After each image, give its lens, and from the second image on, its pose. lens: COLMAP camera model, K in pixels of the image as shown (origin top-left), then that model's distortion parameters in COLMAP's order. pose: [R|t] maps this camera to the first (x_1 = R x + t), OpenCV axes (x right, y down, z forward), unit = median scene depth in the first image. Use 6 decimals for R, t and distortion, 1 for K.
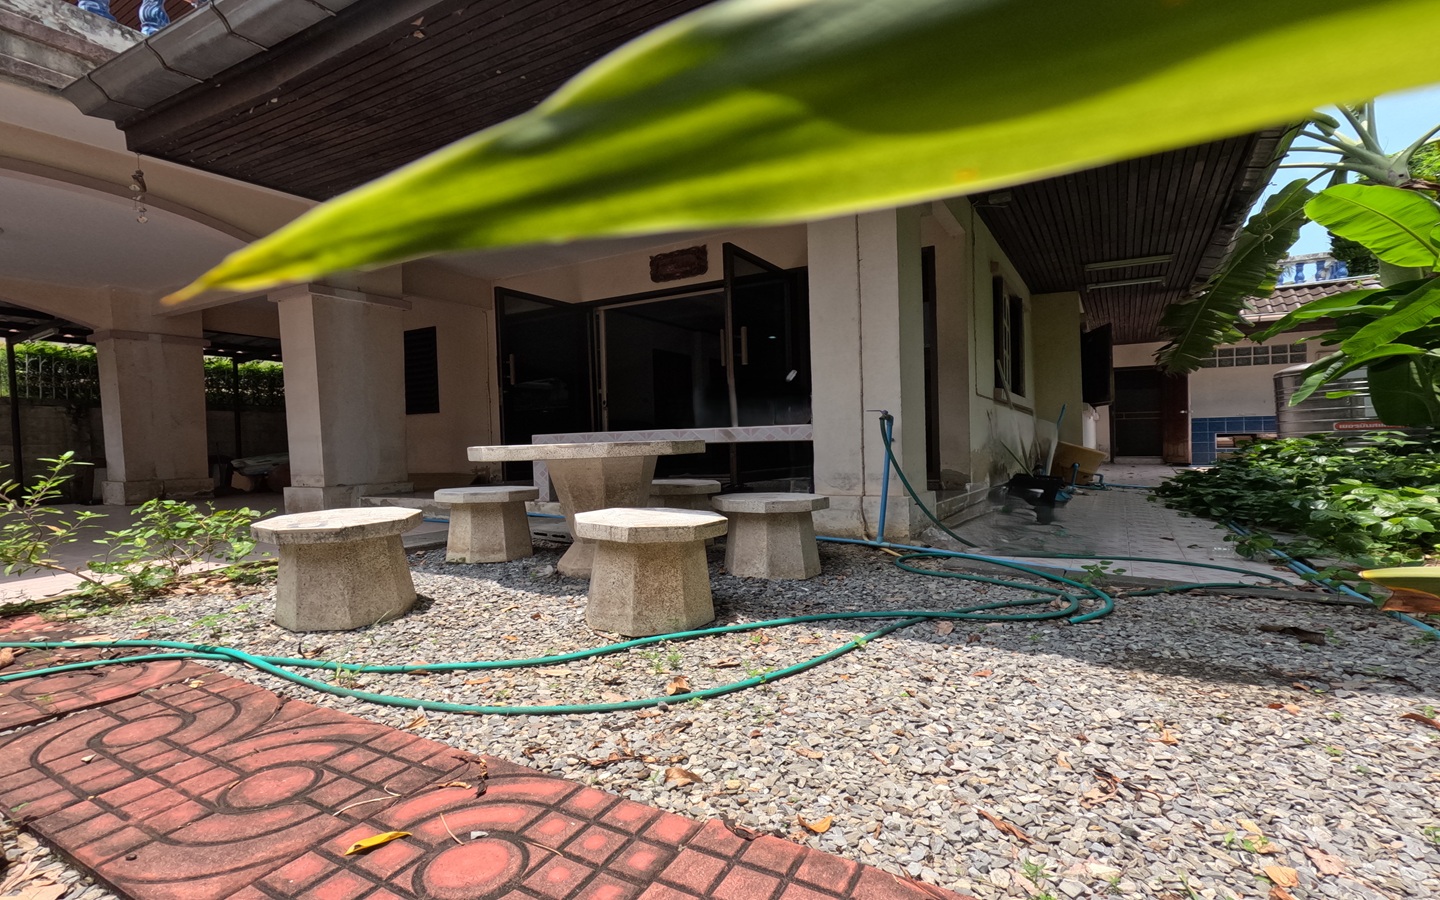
lens RADIAL K [[655.5, 0, 720.0], [0, 655.5, 450.0], [0, 0, 1]] dist [0.003180, 0.001511]
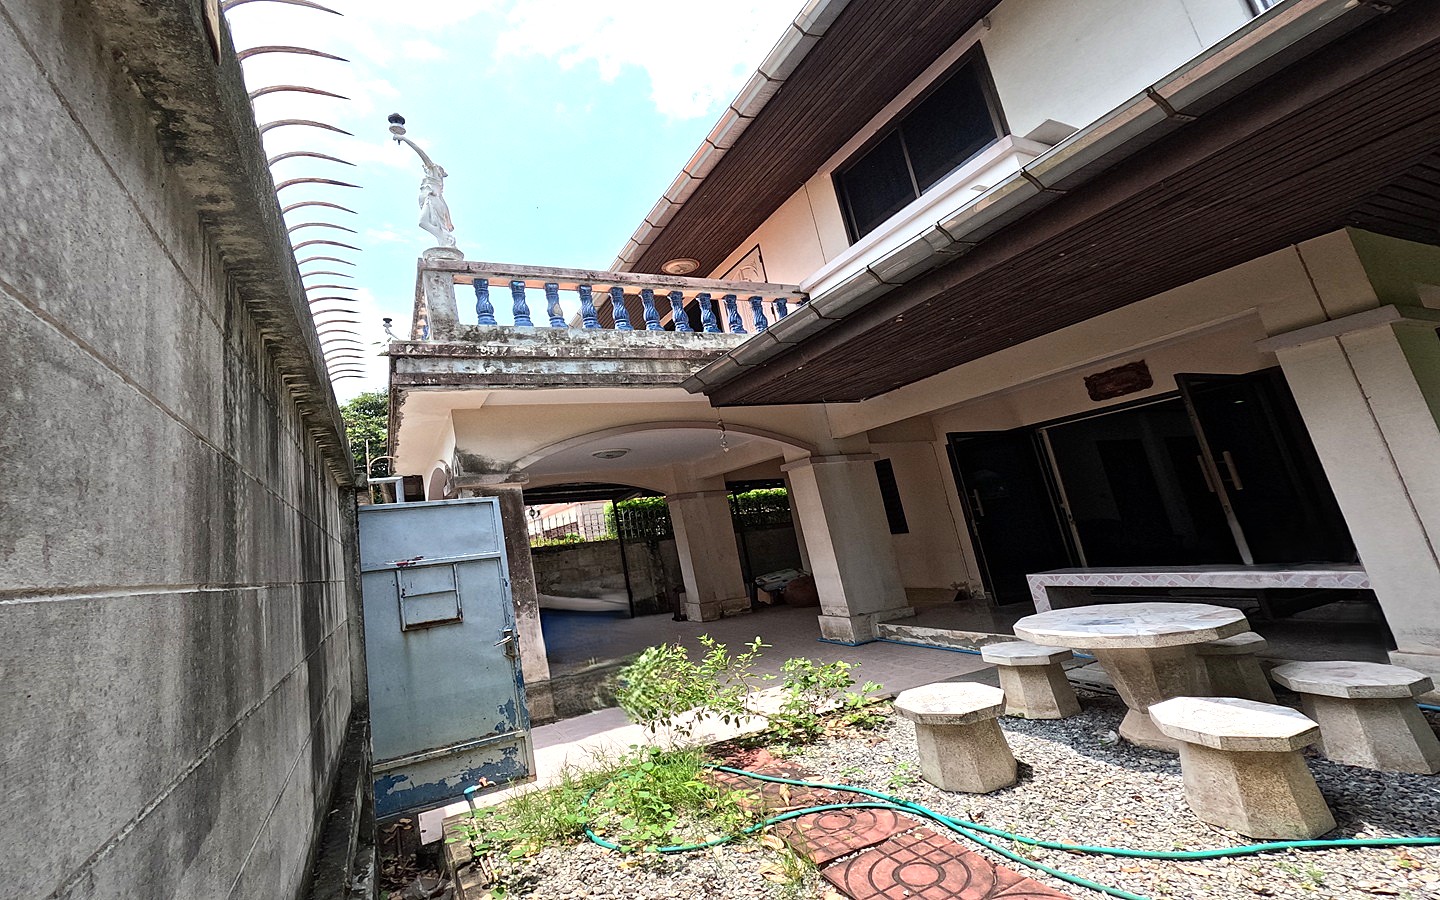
lens RADIAL K [[645.2, 0, 691.8], [0, 645.2, 350.0], [0, 0, 1]] dist [0.000503, 0.000319]
pose [[0.801896, -0.250876, -0.542240, -0.086760], [0.124467, 0.957804, -0.259075, -0.351651], [0.584355, 0.140260, 0.799285, -0.588771]]
